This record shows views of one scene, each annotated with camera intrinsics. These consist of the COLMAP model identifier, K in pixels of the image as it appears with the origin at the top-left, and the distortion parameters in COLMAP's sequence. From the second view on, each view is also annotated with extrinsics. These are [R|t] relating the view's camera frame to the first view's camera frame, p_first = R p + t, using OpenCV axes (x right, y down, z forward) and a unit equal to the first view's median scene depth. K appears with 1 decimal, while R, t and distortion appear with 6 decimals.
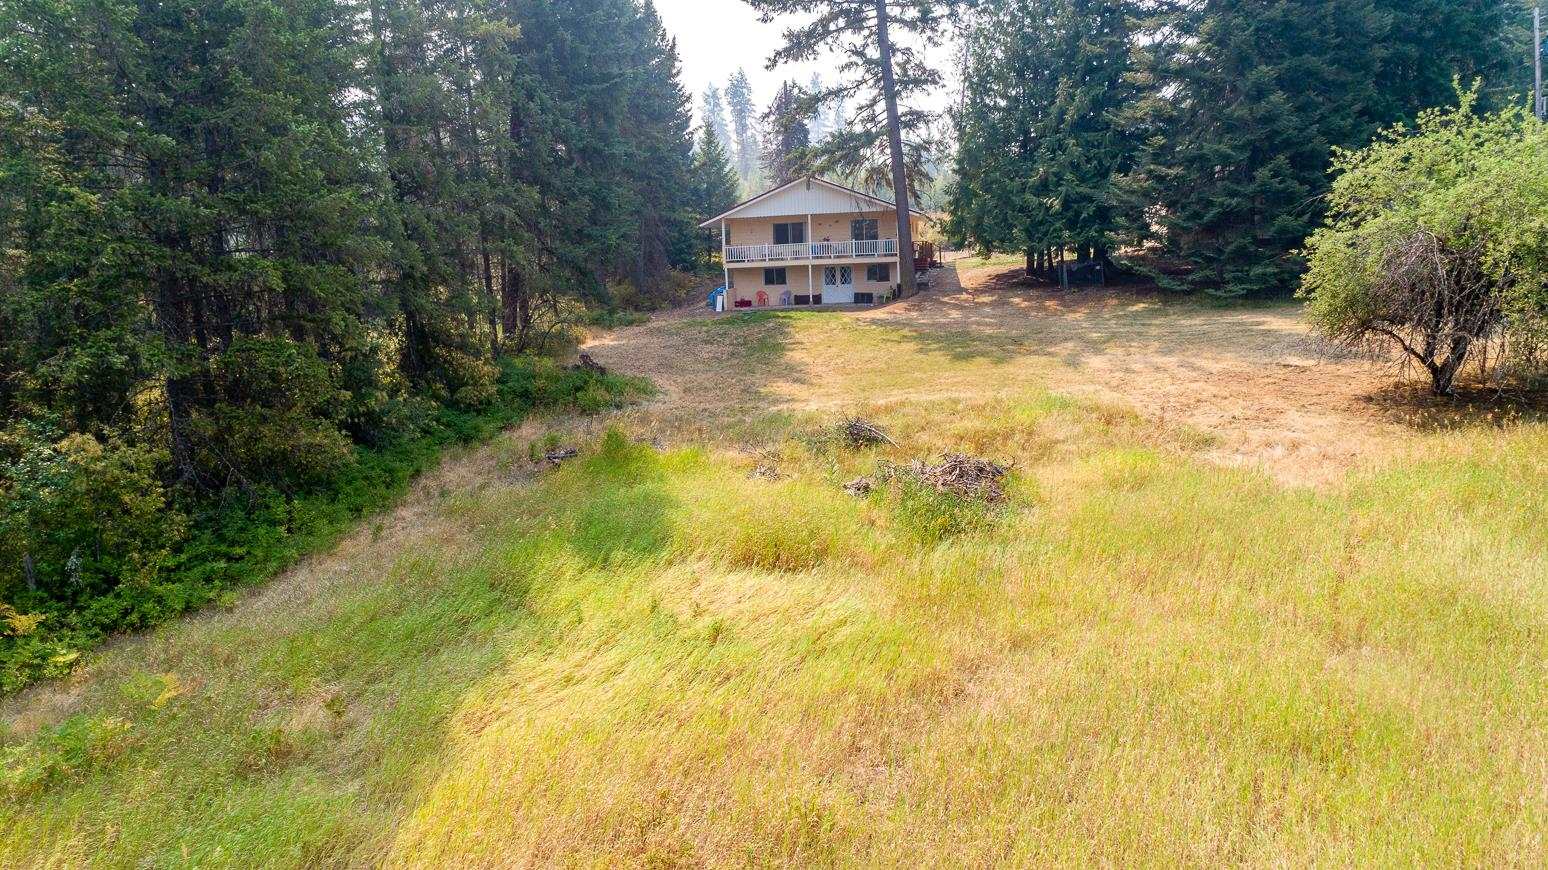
lens RADIAL K [[1038.3, 0, 774.0], [0, 1038.3, 435.0], [0, 0, 1]] dist [-0.002414, -0.000528]
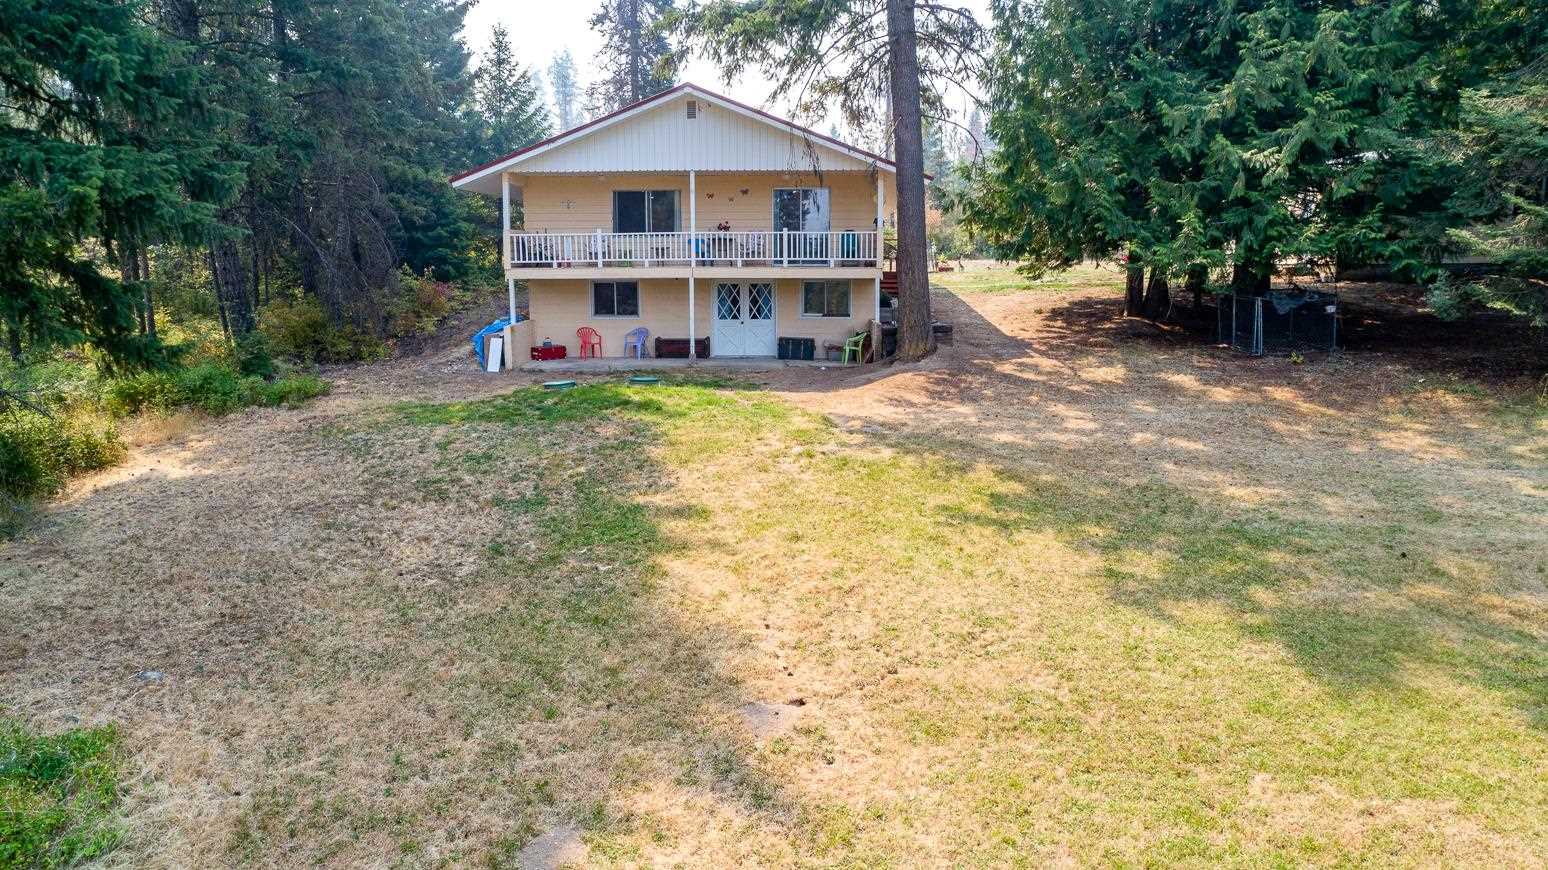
lens RADIAL K [[1032.0, 0, 775.9], [0, 1032.0, 458.0], [0, 0, 1]] dist [-0.005344, 0.005304]
pose [[0.985629, 0.007290, 0.168767, -0.007265], [-0.010167, 0.999817, 0.016190, -0.104119], [-0.168618, -0.017673, 0.985523, 0.611780]]
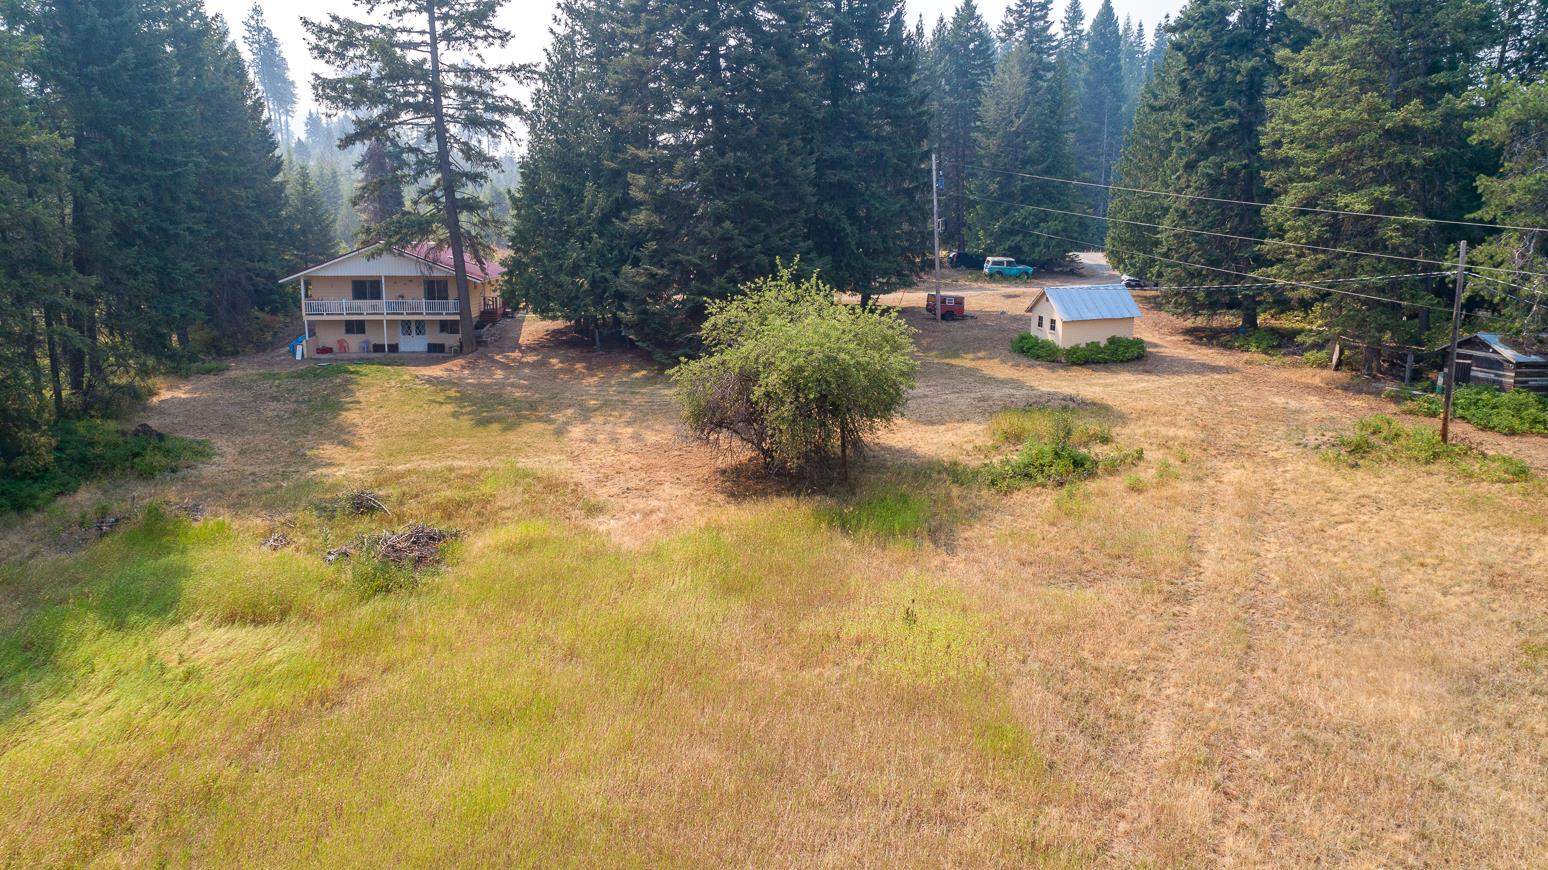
lens RADIAL K [[1039.7, 0, 774.0], [0, 1039.7, 435.0], [0, 0, 1]] dist [-0.007265, 0.001171]
pose [[0.952383, -0.011672, 0.304681, 0.107384], [0.006125, 0.999798, 0.019155, -0.065695], [-0.304843, -0.016377, 0.952262, -0.250364]]
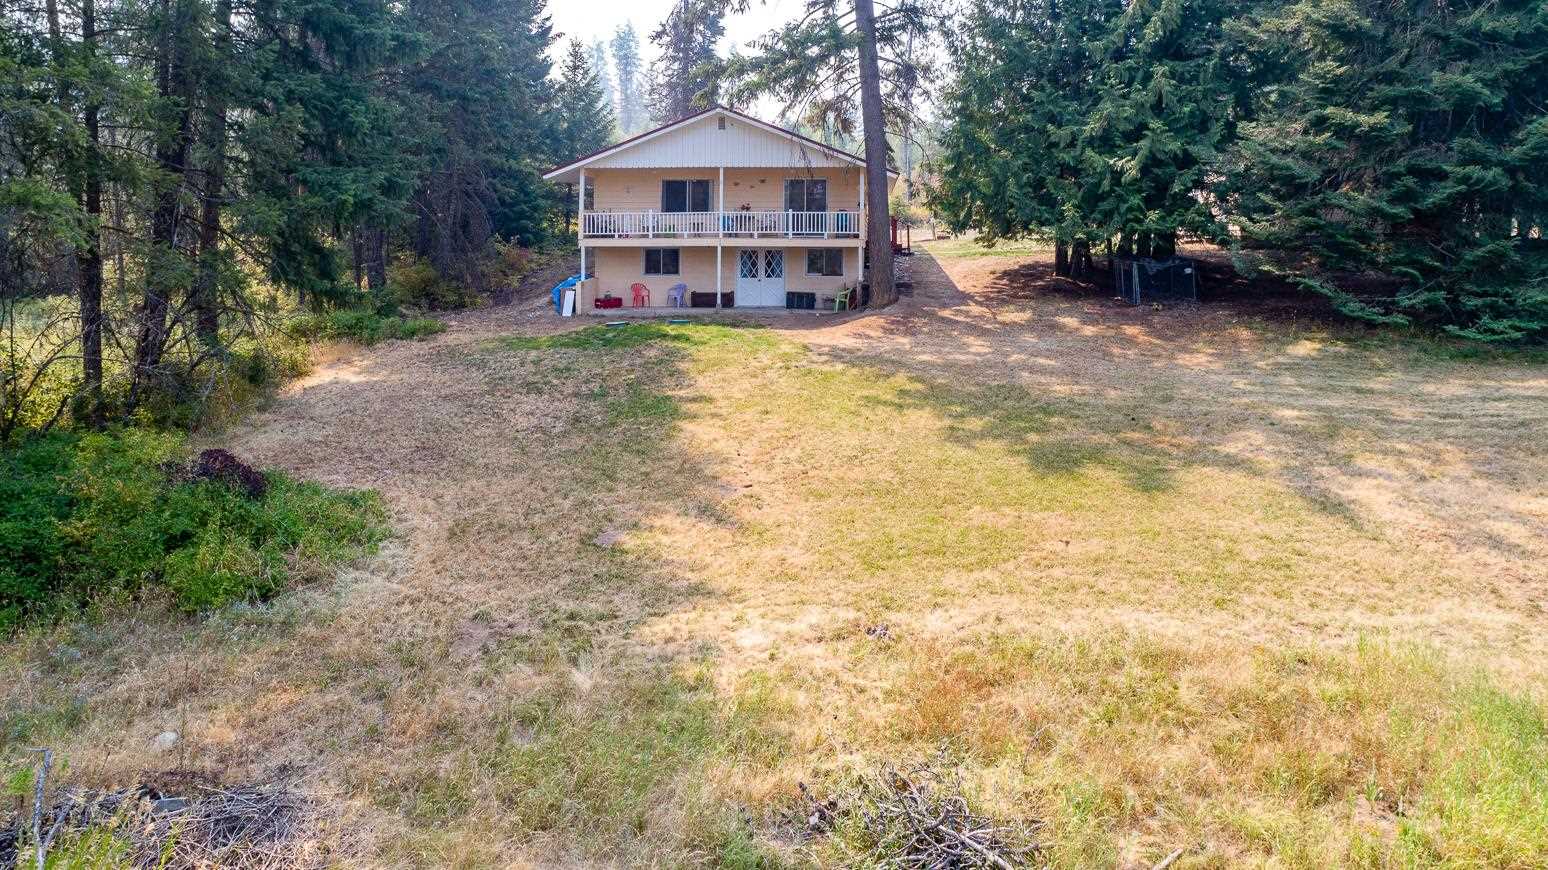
lens RADIAL K [[1088.2, 0, 807.1], [0, 1088.2, 219.5], [0, 0, 1]] dist [-0.000078, 0.000146]
pose [[0.989627, 0.041191, 0.137628, -0.004435], [-0.016719, 0.984525, -0.174444, -0.076910], [-0.142684, 0.170333, 0.975001, 0.406194]]
